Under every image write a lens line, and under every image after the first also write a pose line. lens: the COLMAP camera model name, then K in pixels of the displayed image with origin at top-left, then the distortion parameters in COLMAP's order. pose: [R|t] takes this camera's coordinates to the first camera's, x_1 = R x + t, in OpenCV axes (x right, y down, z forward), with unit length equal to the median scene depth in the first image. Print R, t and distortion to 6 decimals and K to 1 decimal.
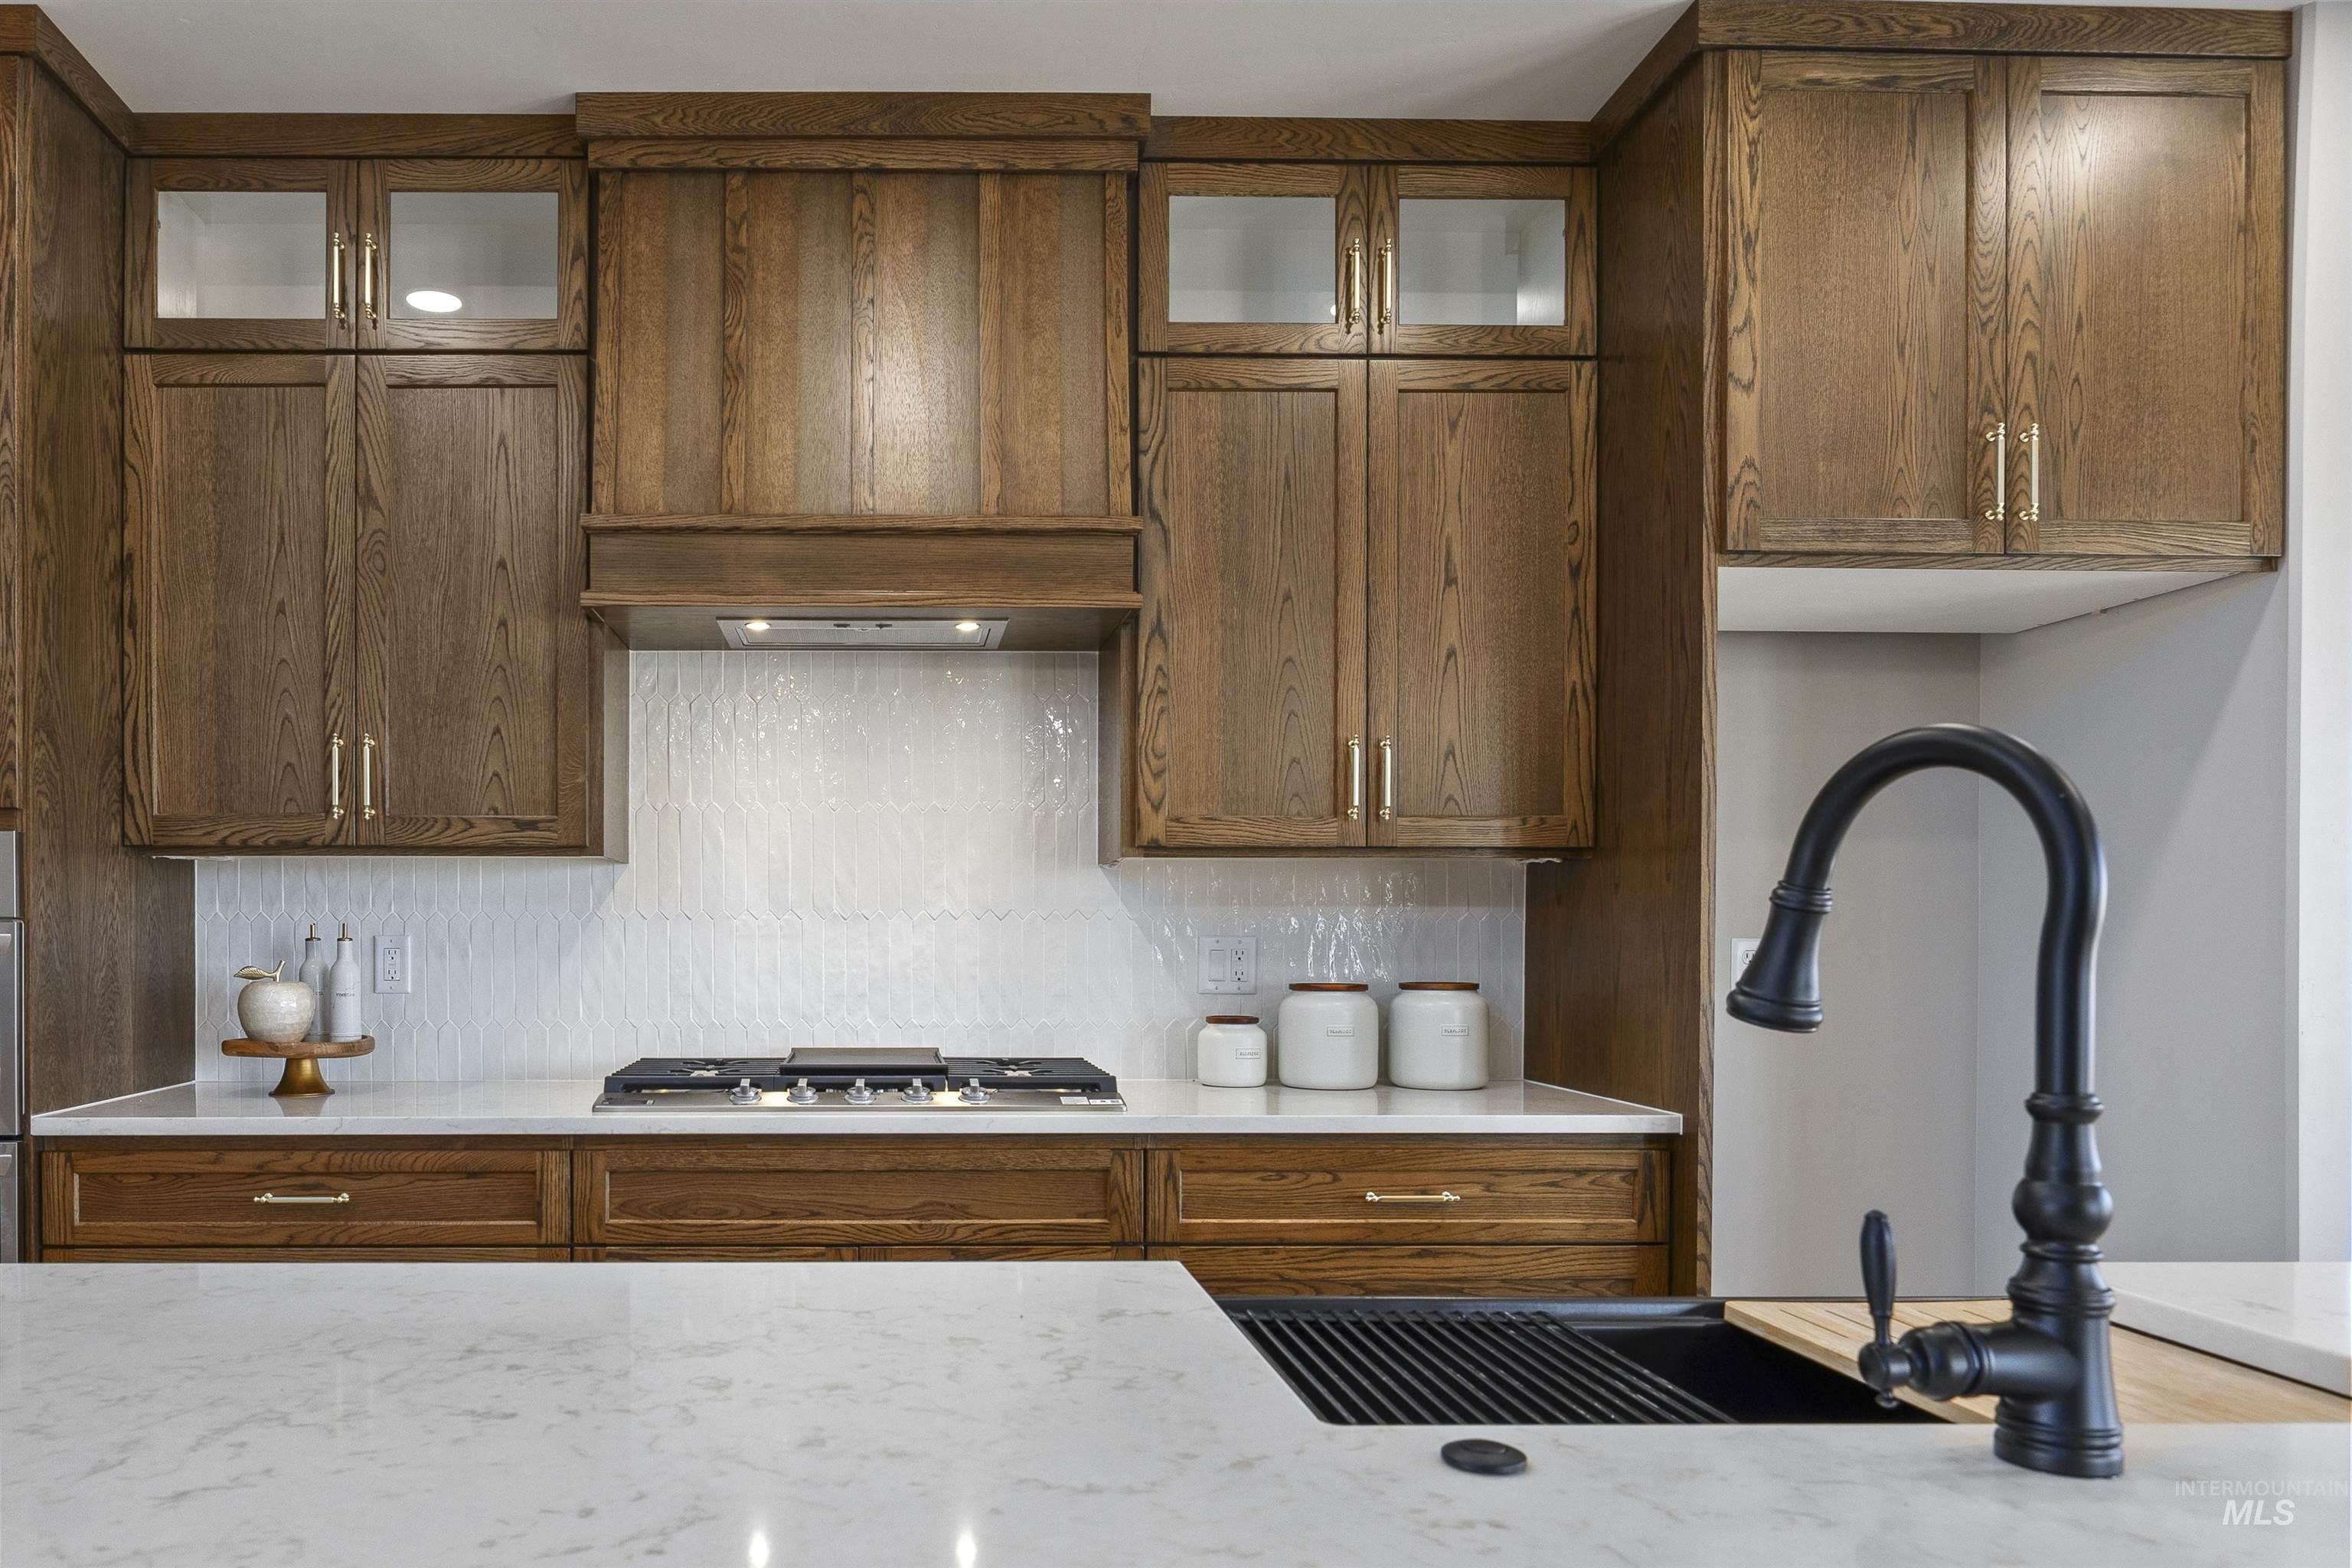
lens RADIAL K [[1573.3, 0, 884.5], [0, 1573.3, 945.4], [0, 0, 1]] dist [-0.016392, -0.000301]
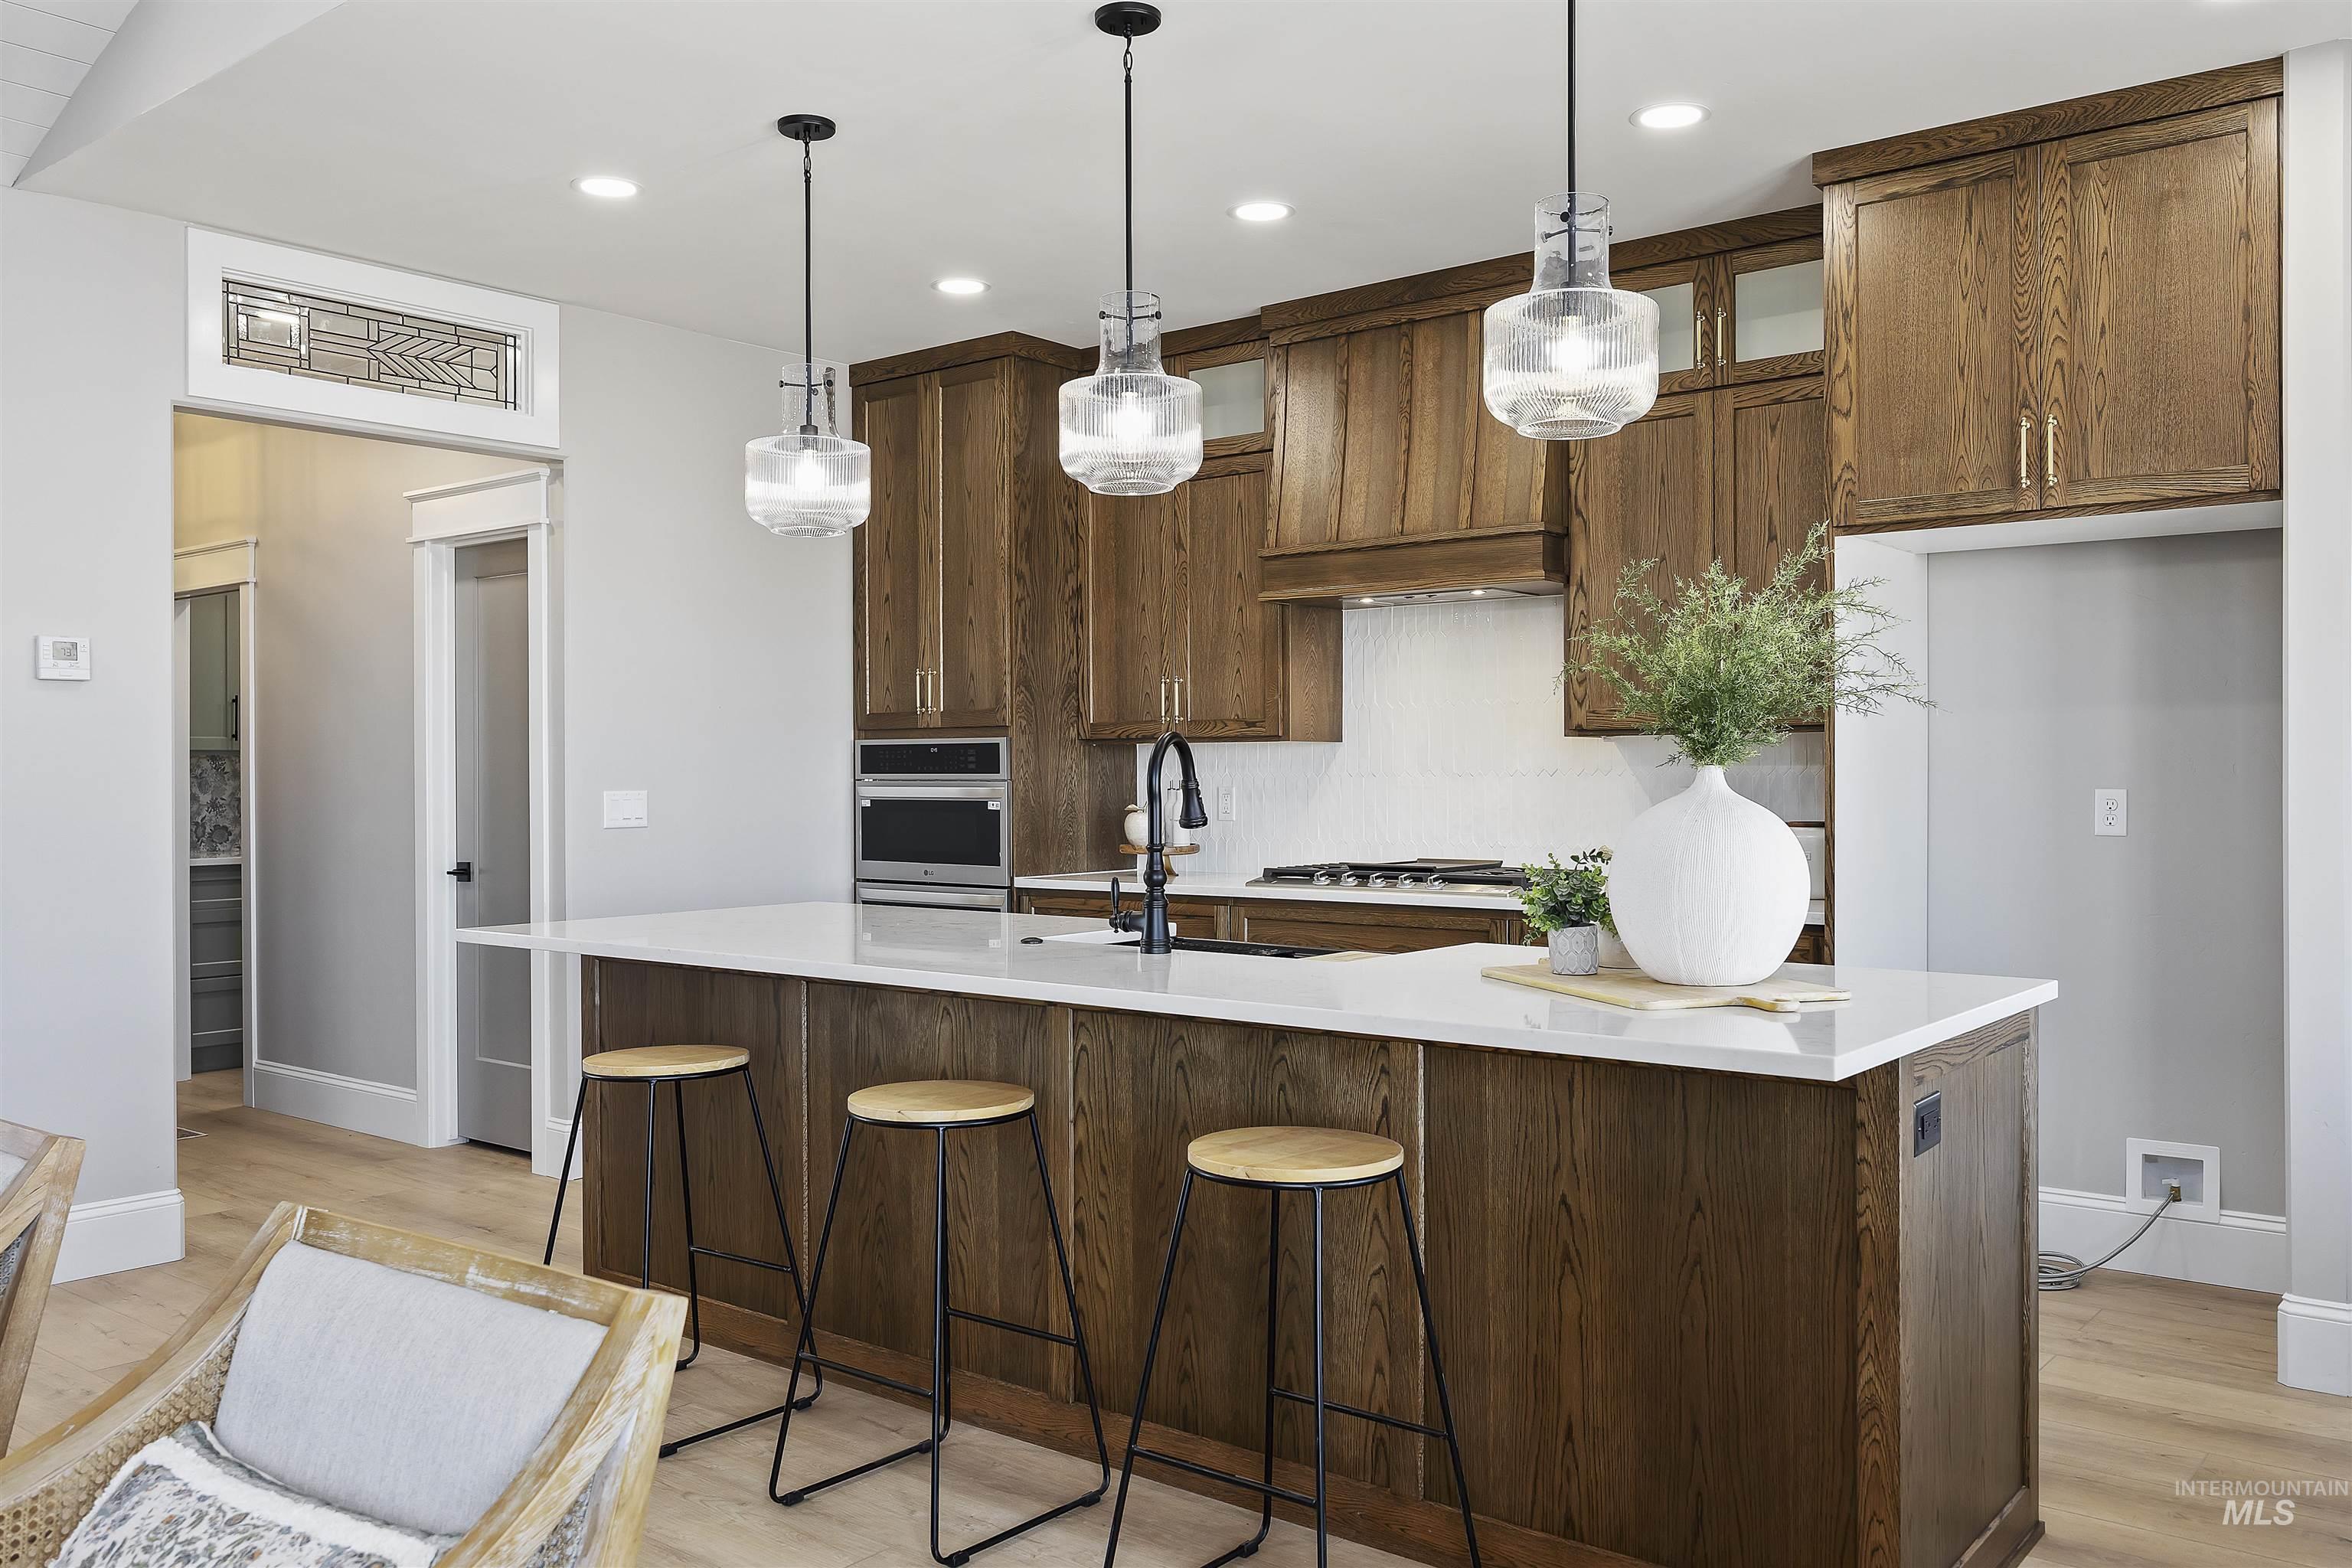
lens RADIAL K [[1848.7, 0, 1176.0], [0, 1848.7, 784.0], [0, 0, 1]] dist [-0.017430, -0.003340]
pose [[0.770892, -0.000791, -0.636966, 1.023893], [-0.000001, 0.999999, -0.001243, -0.007626], [0.636966, 0.000958, 0.770891, -0.640094]]
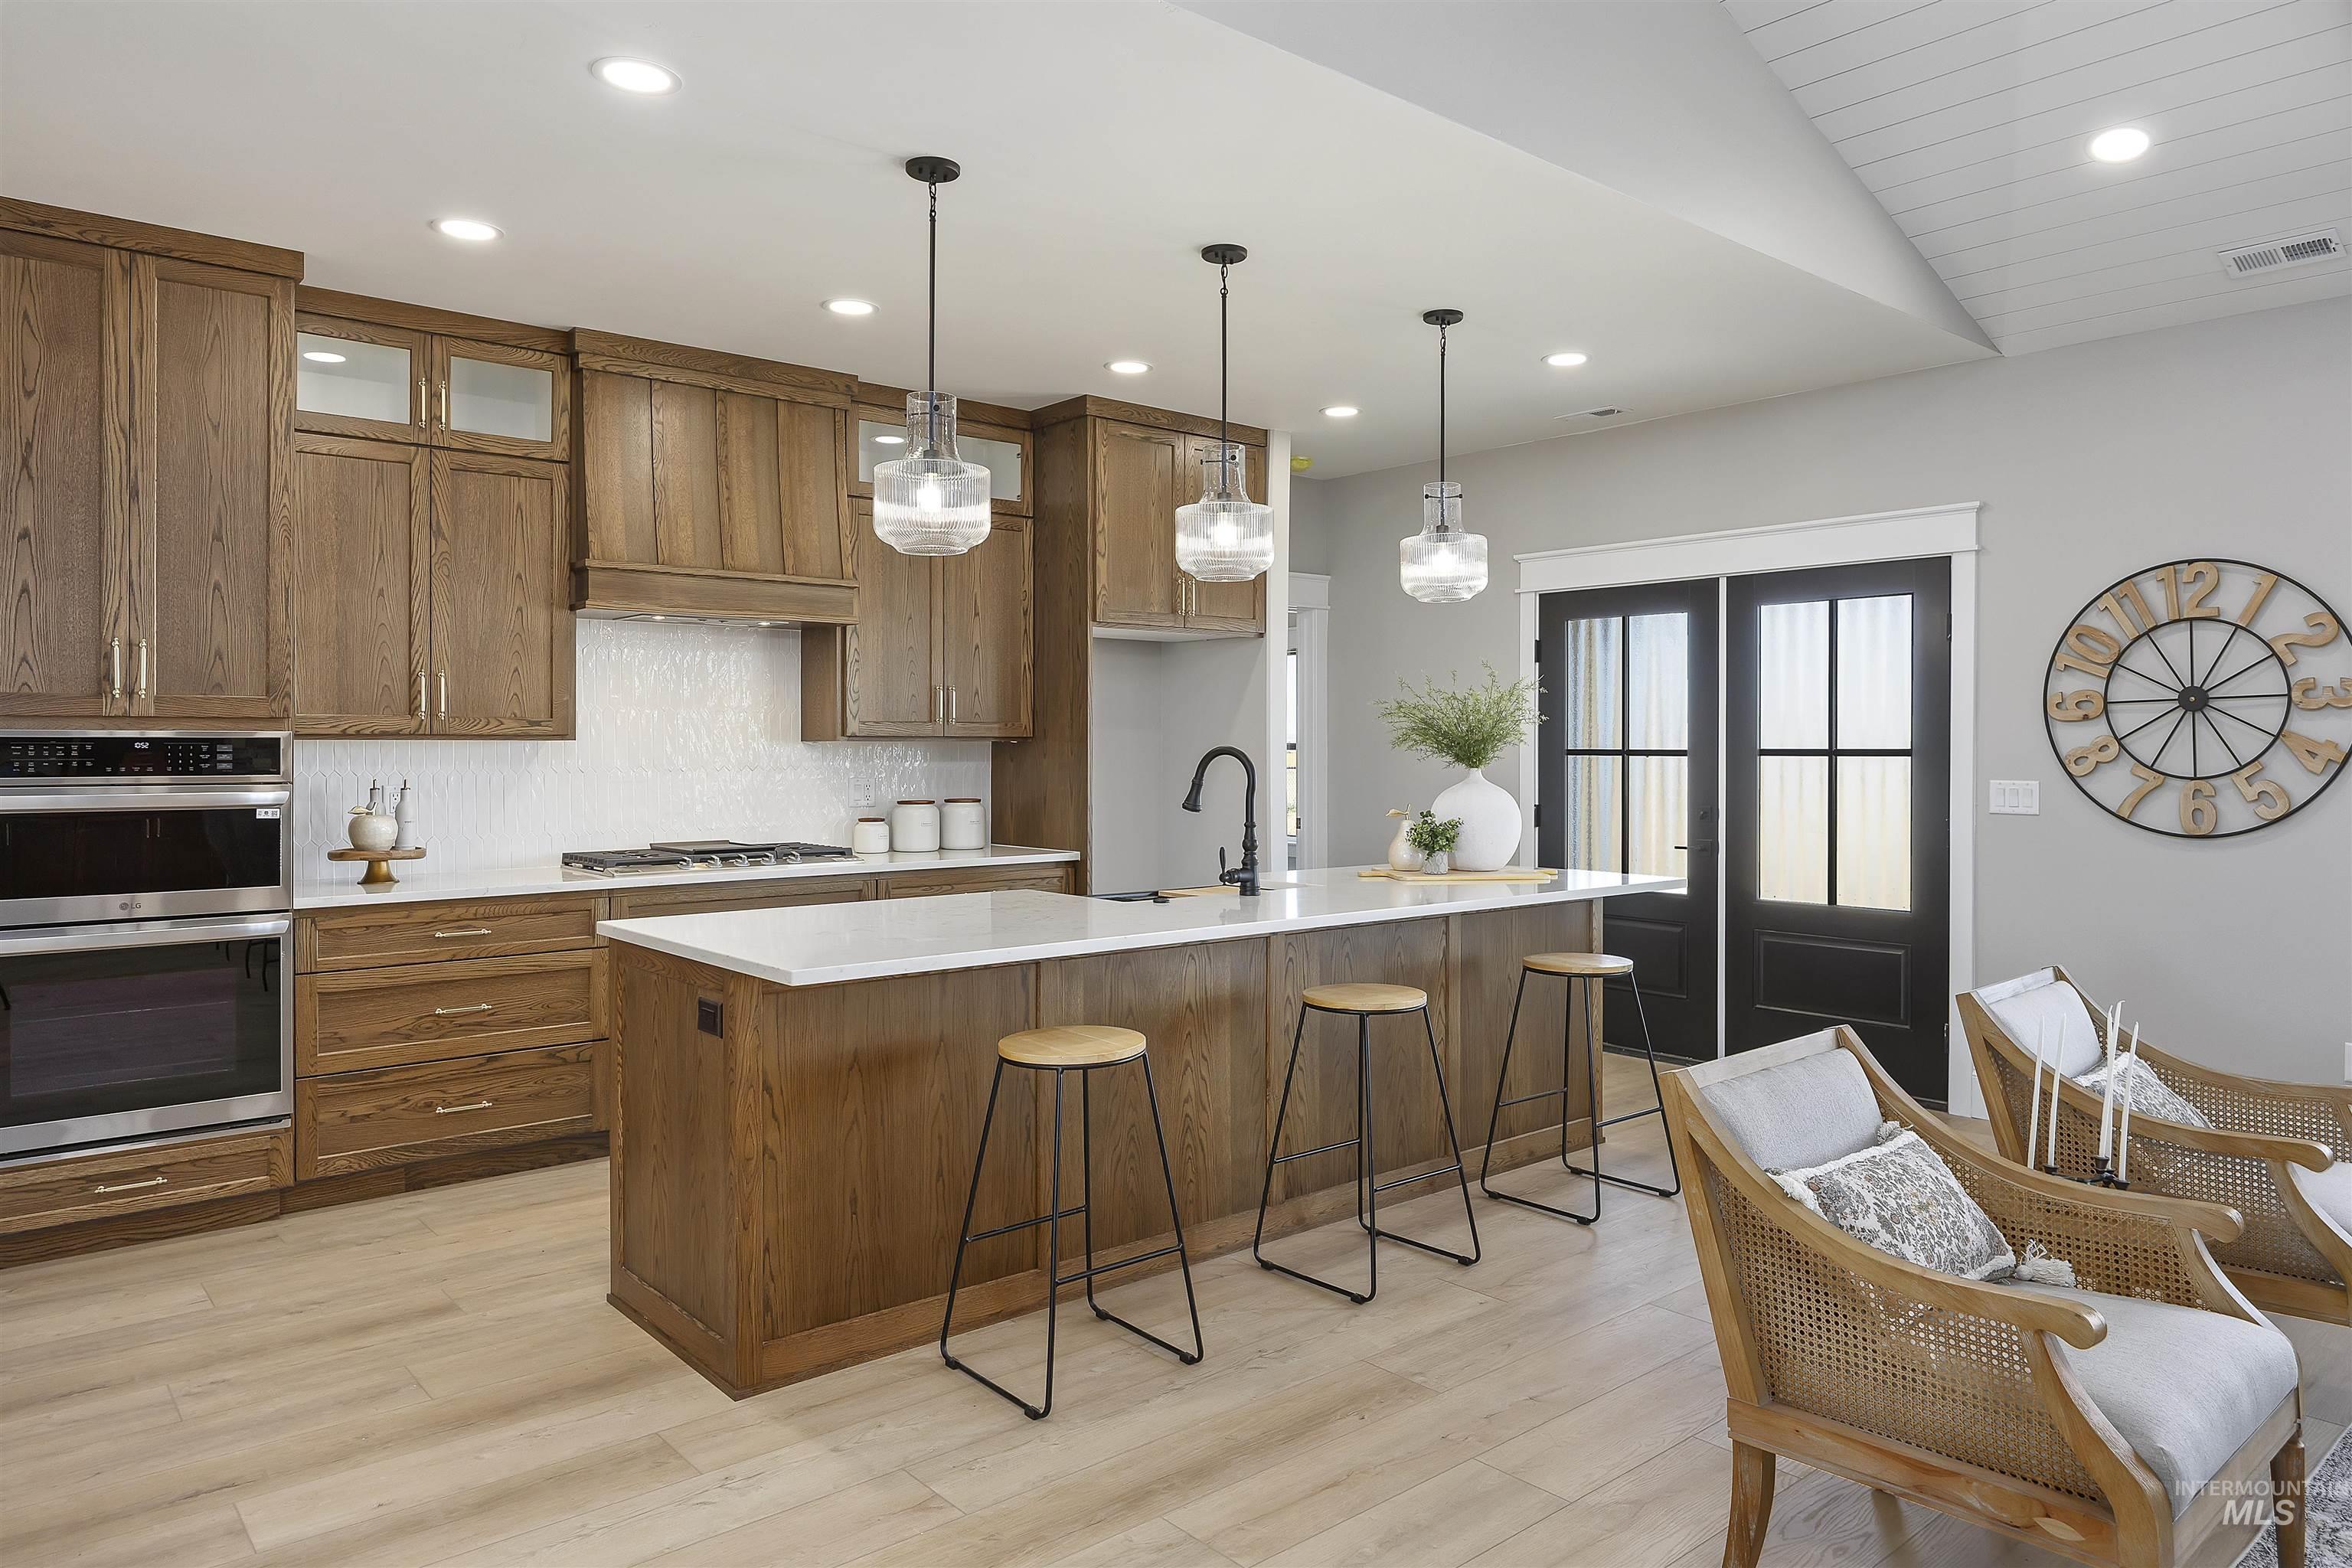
lens RADIAL K [[1524.0, 0, 1214.5], [0, 1524.0, 750.2], [0, 0, 1]] dist [-0.000260, -0.001045]
pose [[0.756923, -0.002781, 0.653498, -0.781653], [0.006172, 0.999977, -0.002894, -0.036547], [-0.653475, 0.006223, 0.756923, -0.823938]]
